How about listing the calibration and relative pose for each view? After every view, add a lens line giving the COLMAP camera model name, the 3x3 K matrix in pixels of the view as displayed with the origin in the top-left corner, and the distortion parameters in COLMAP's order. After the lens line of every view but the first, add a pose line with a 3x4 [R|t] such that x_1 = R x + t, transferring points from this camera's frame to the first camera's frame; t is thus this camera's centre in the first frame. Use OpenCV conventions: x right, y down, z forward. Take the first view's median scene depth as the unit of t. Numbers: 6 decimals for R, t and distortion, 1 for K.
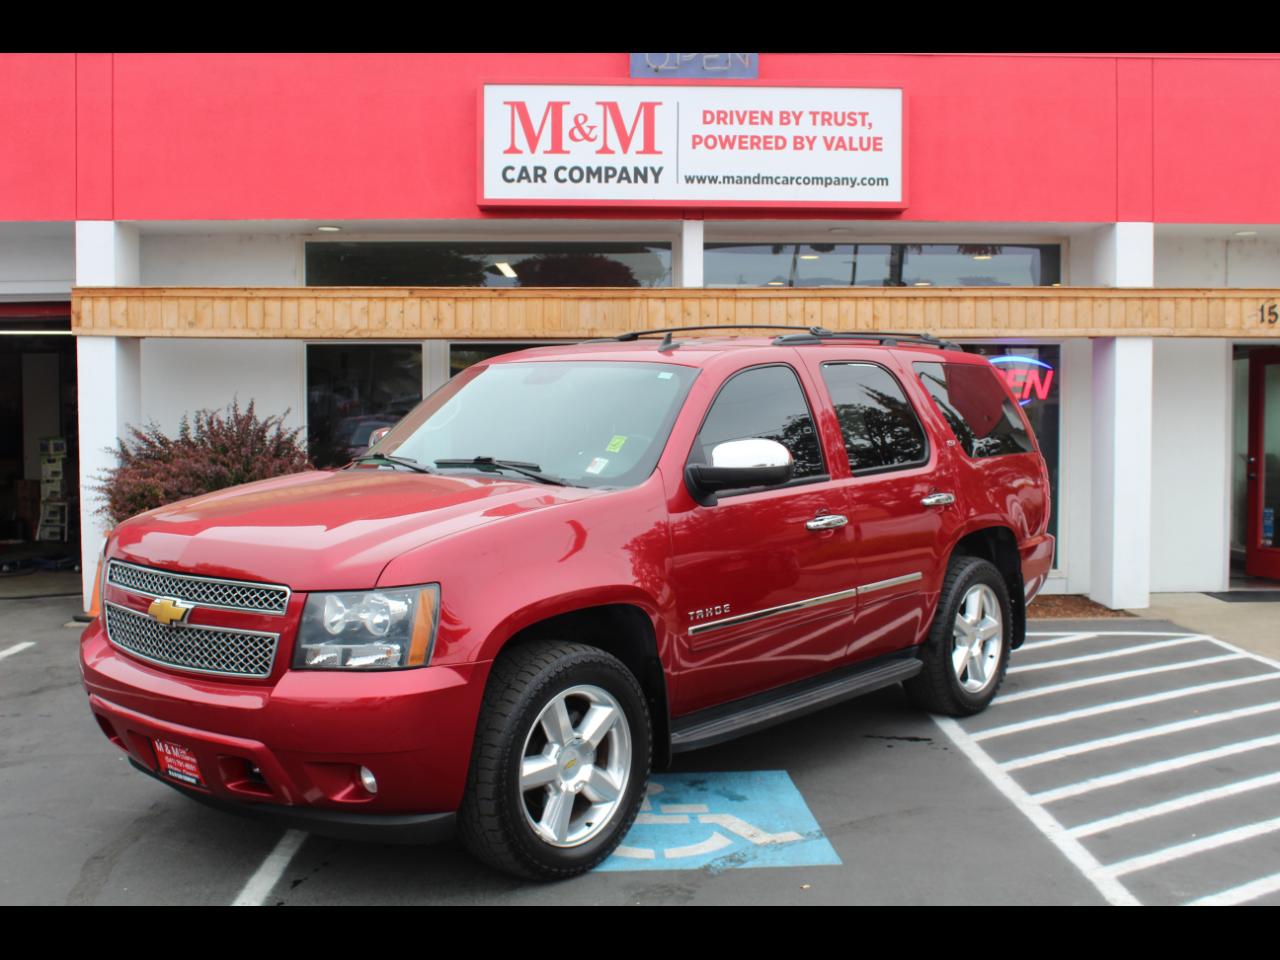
lens RADIAL K [[1705.3, 0, 624.1], [0, 1705.3, 487.2], [0, 0, 1]] dist [-0.031073, 0.091049]
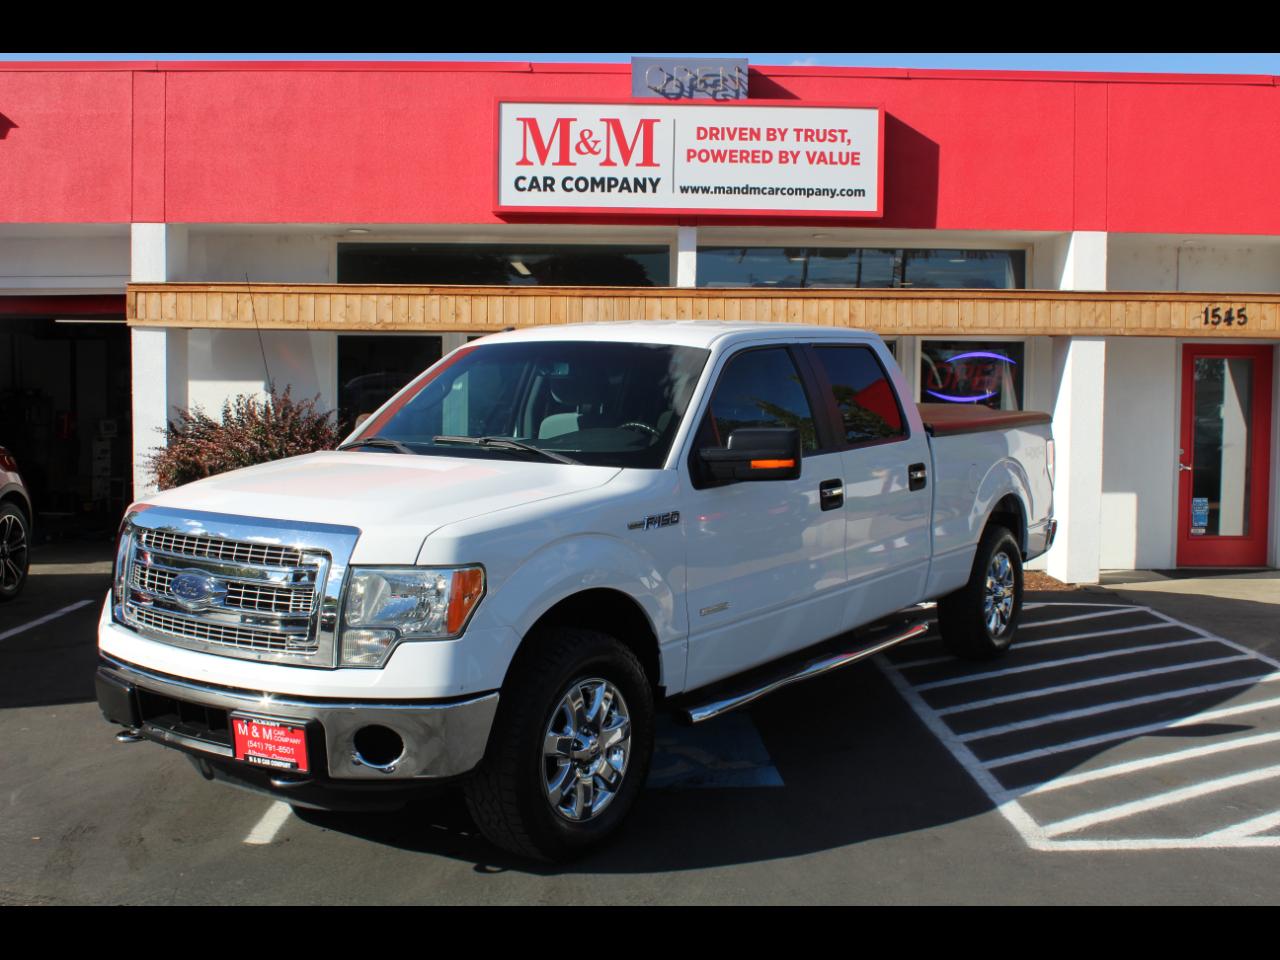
lens RADIAL K [[1705.3, 0, 624.1], [0, 1705.3, 487.2], [0, 0, 1]] dist [-0.031073, 0.091049]
pose [[0.999768, 0.010986, -0.018546, 0.022019], [-0.010846, 0.999912, 0.007609, 0.004309], [0.018628, -0.007406, 0.999799, -0.106381]]
